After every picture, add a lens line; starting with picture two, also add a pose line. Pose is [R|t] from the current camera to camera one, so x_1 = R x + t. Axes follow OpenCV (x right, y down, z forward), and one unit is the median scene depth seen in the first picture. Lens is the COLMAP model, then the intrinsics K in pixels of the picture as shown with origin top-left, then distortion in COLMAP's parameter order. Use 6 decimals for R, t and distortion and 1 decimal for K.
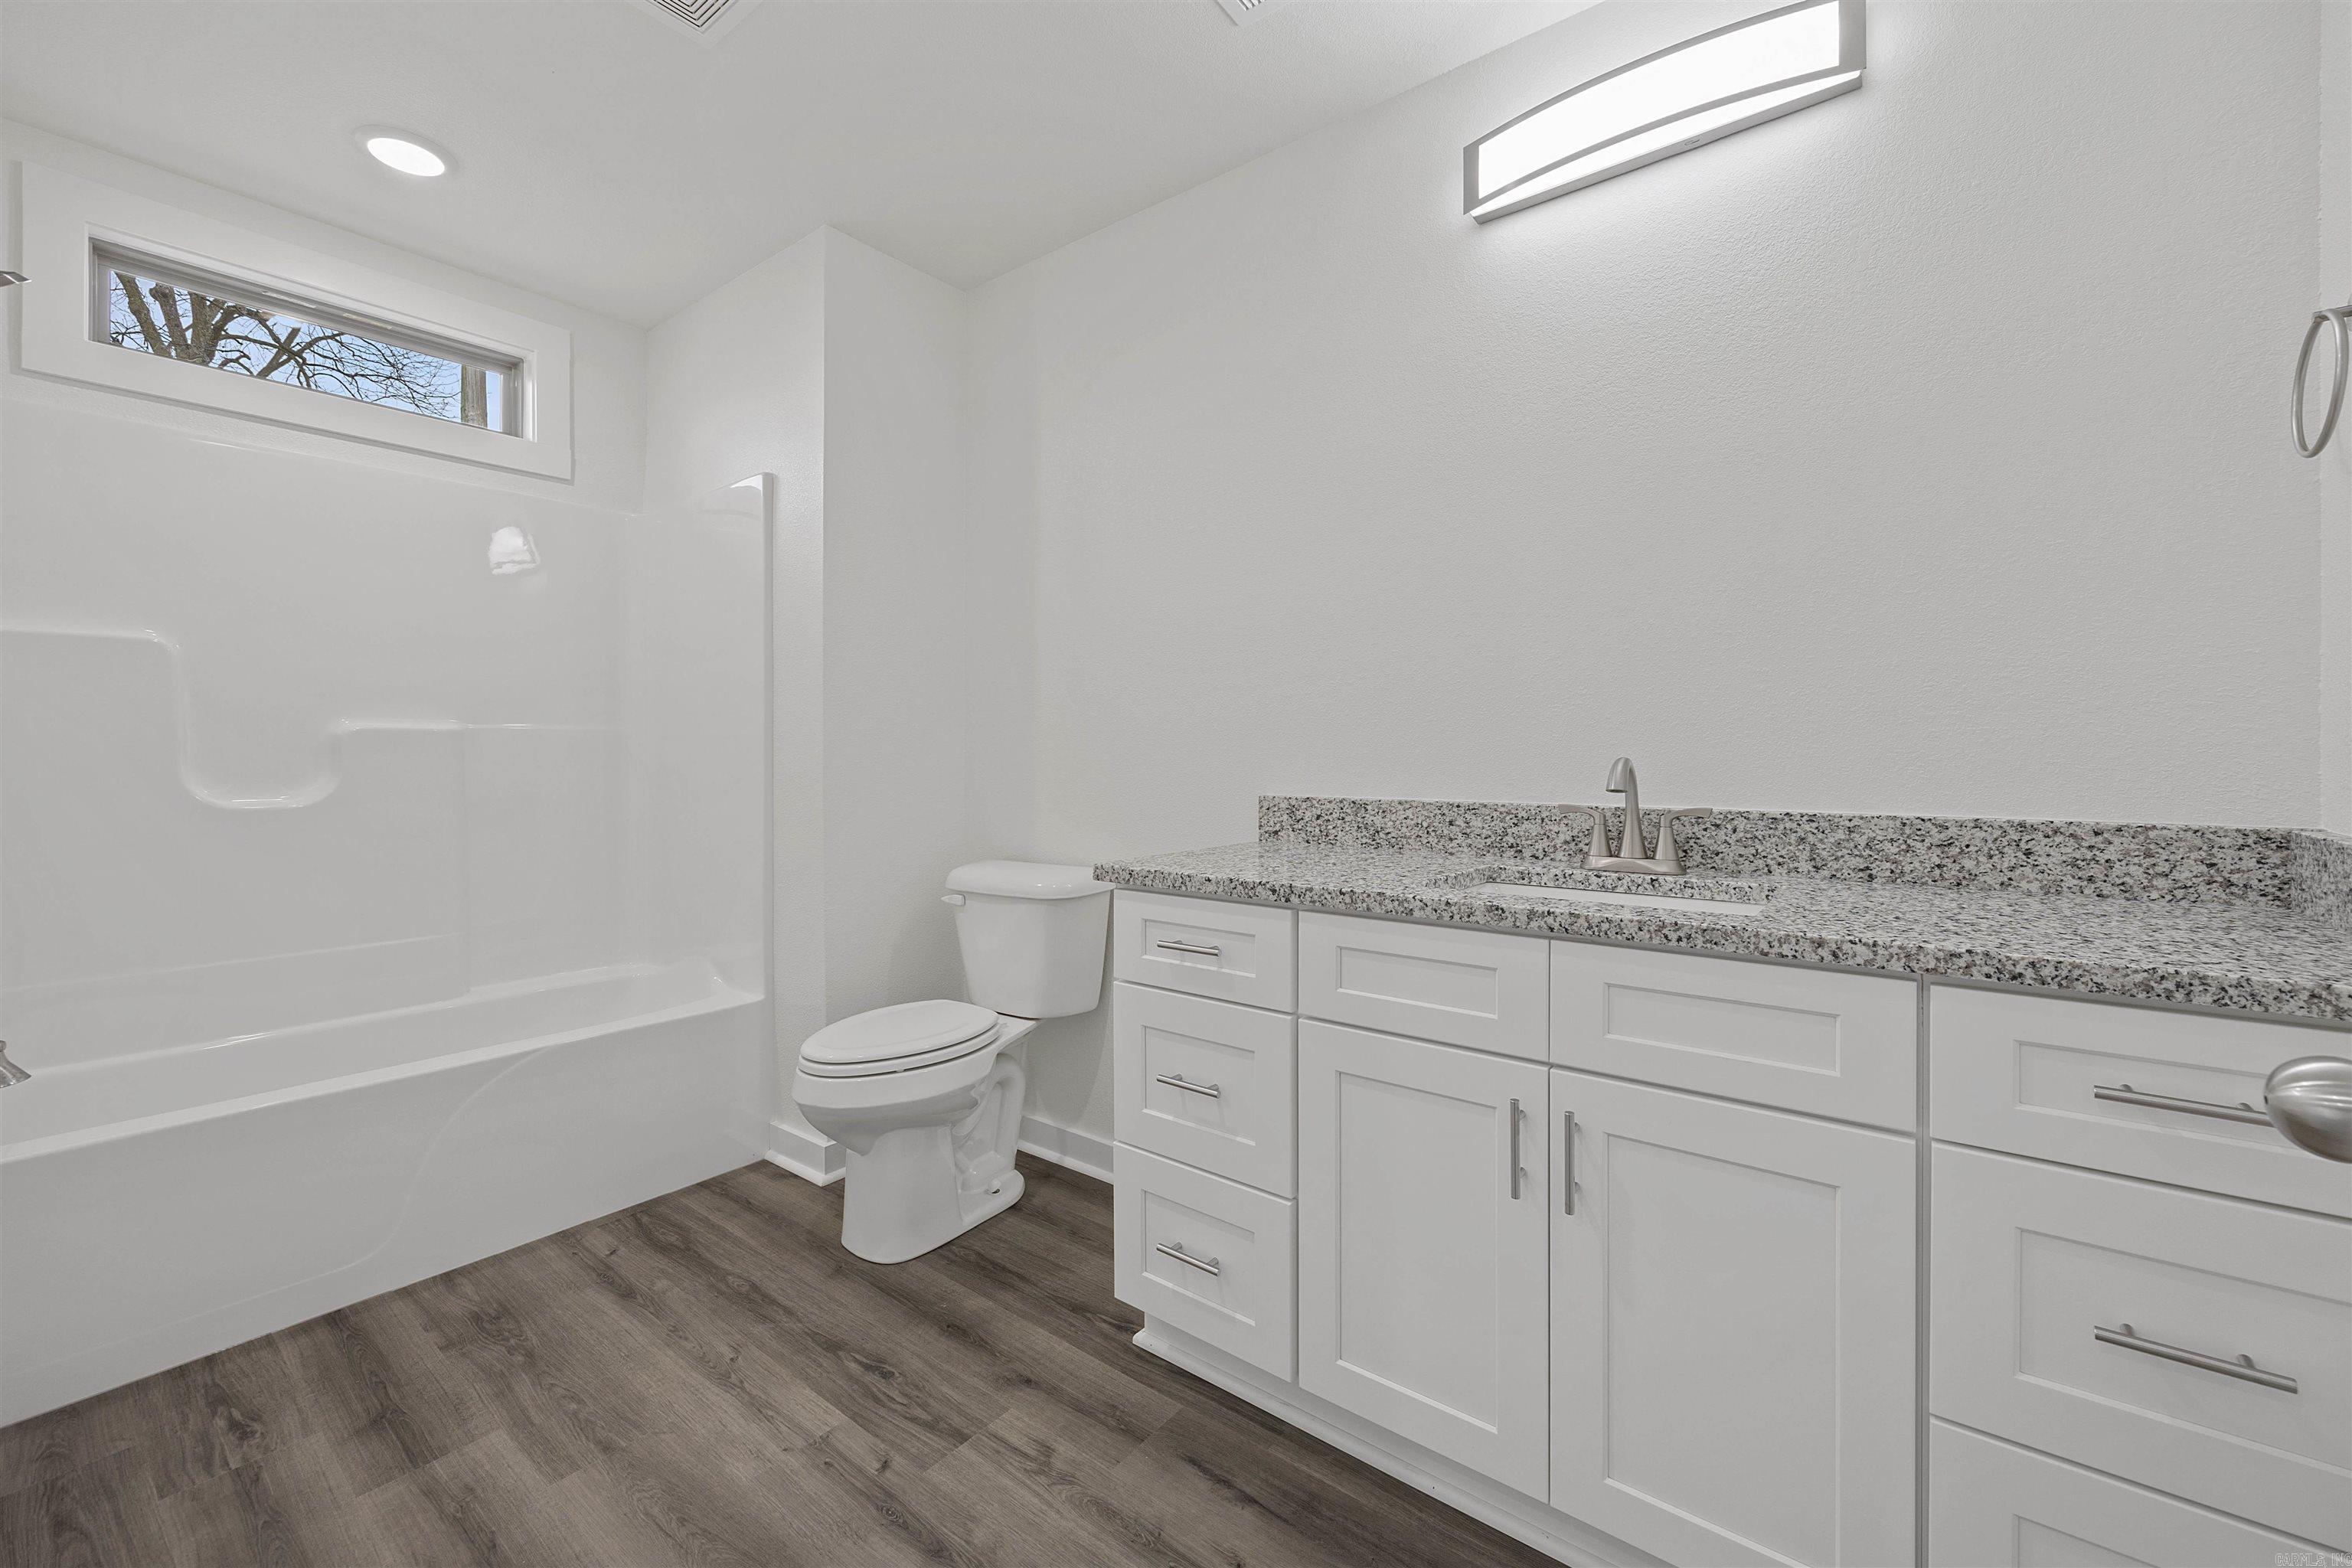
lens RADIAL K [[987.3, 0, 1184.7], [0, 987.3, 782.7], [0, 0, 1]] dist [-0.007220, 0.000835]
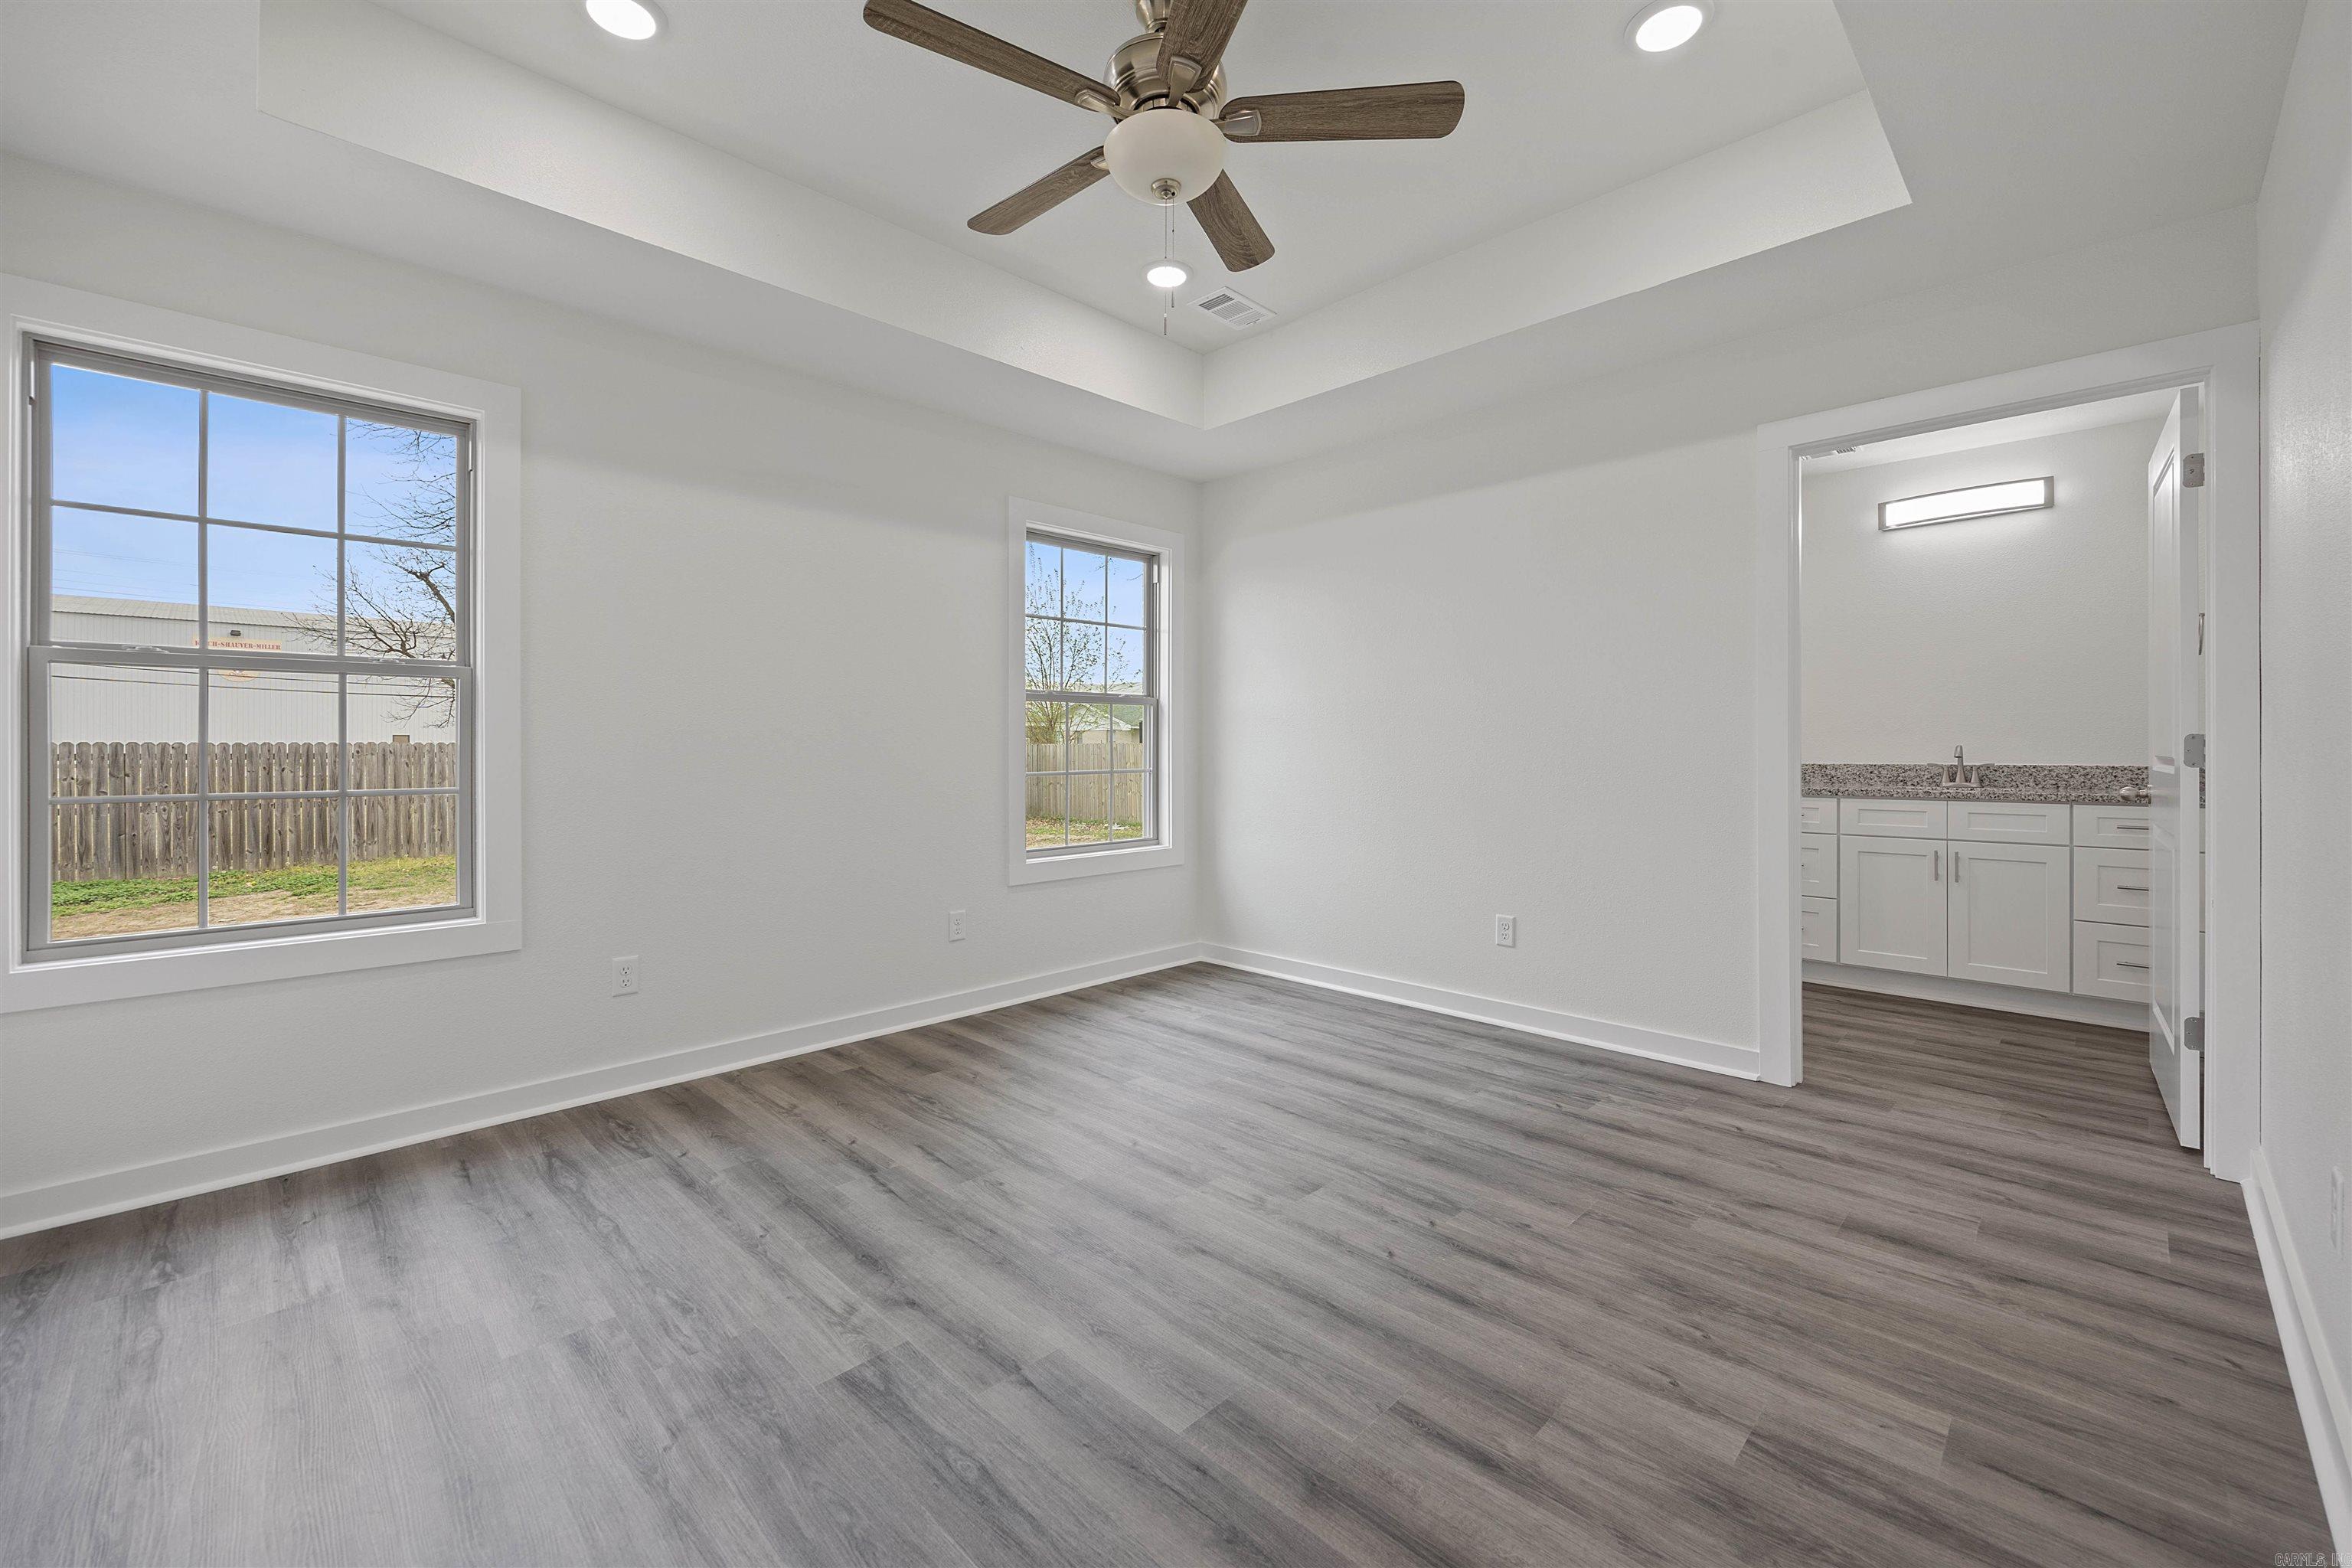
lens RADIAL K [[987.3, 0, 1173.4], [0, 987.3, 770.6], [0, 0, 1]] dist [-0.007220, 0.000835]
pose [[0.991220, -0.002017, -0.132206, -1.365920], [0.001327, 0.999985, -0.005309, 0.055970], [0.132215, 0.005087, 0.991208, -2.011622]]
